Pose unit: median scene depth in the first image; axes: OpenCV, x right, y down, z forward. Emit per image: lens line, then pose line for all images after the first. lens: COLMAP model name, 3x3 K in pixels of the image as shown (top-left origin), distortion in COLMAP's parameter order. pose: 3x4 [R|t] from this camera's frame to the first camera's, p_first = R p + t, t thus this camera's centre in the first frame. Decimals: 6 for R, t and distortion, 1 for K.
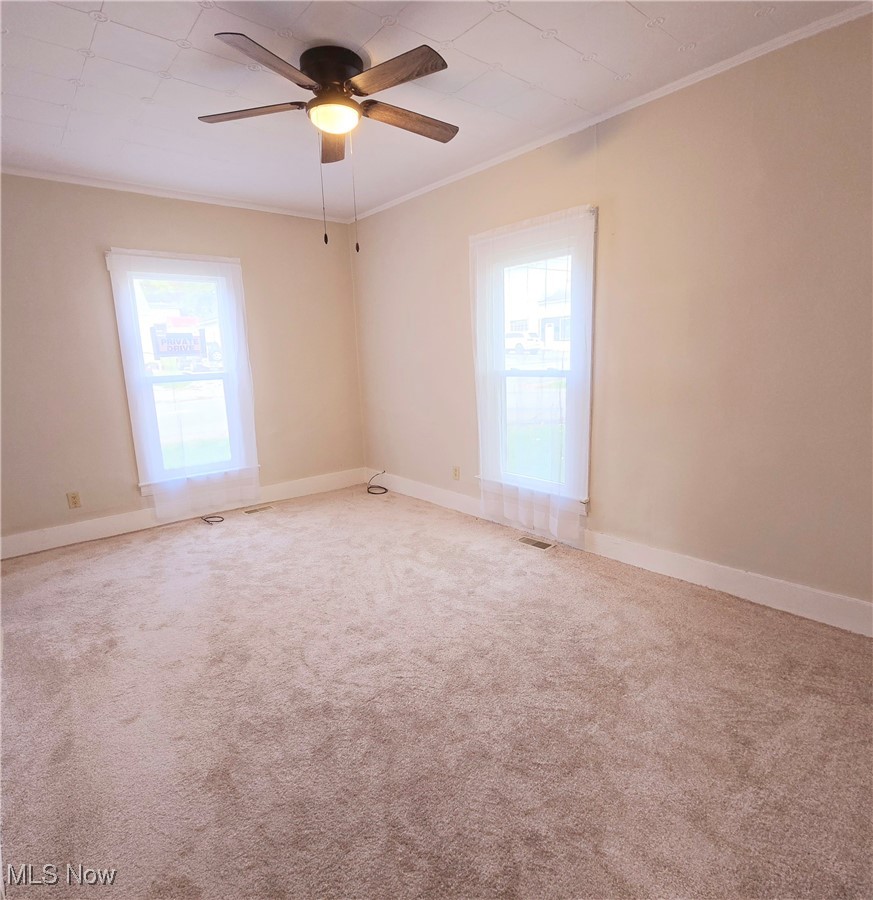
lens RADIAL K [[509.8, 0, 409.5], [0, 509.8, 451.4], [0, 0, 1]] dist [-0.002518, 0.000811]
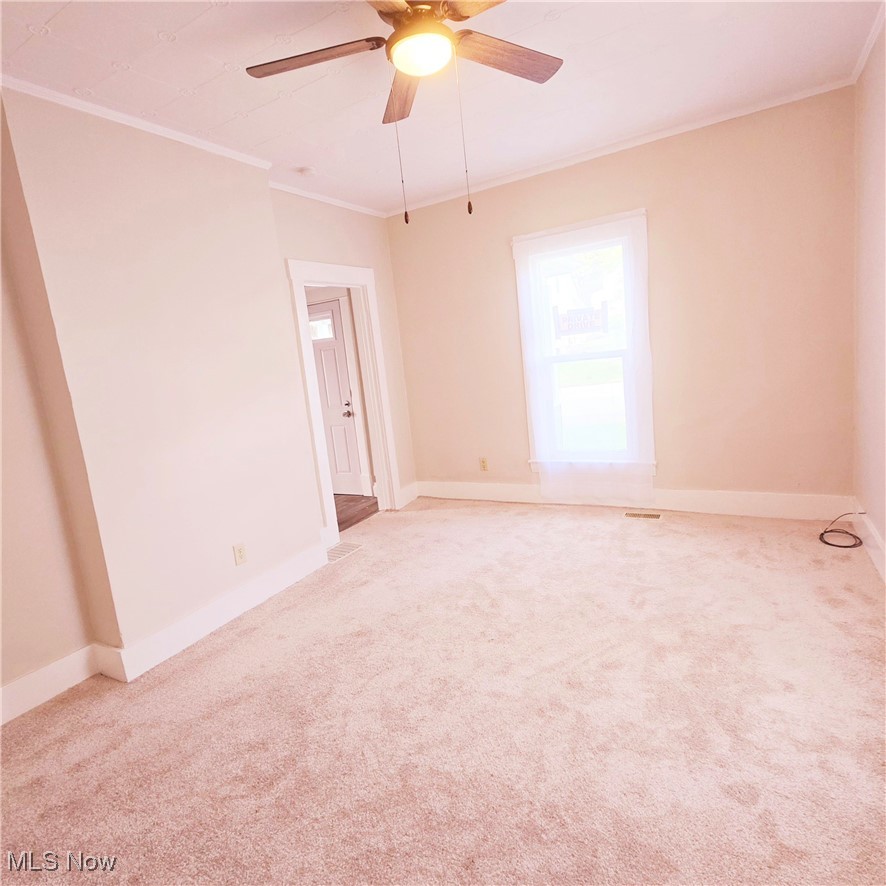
lens RADIAL K [[525.8, 0, 428.5], [0, 525.8, 439.0], [0, 0, 1]] dist [-0.001316, 0.000436]
pose [[0.354259, 0.140215, -0.924576, 0.410074], [-0.078518, 0.989664, 0.120001, -0.096685], [0.931845, 0.030085, 0.361607, 0.430544]]
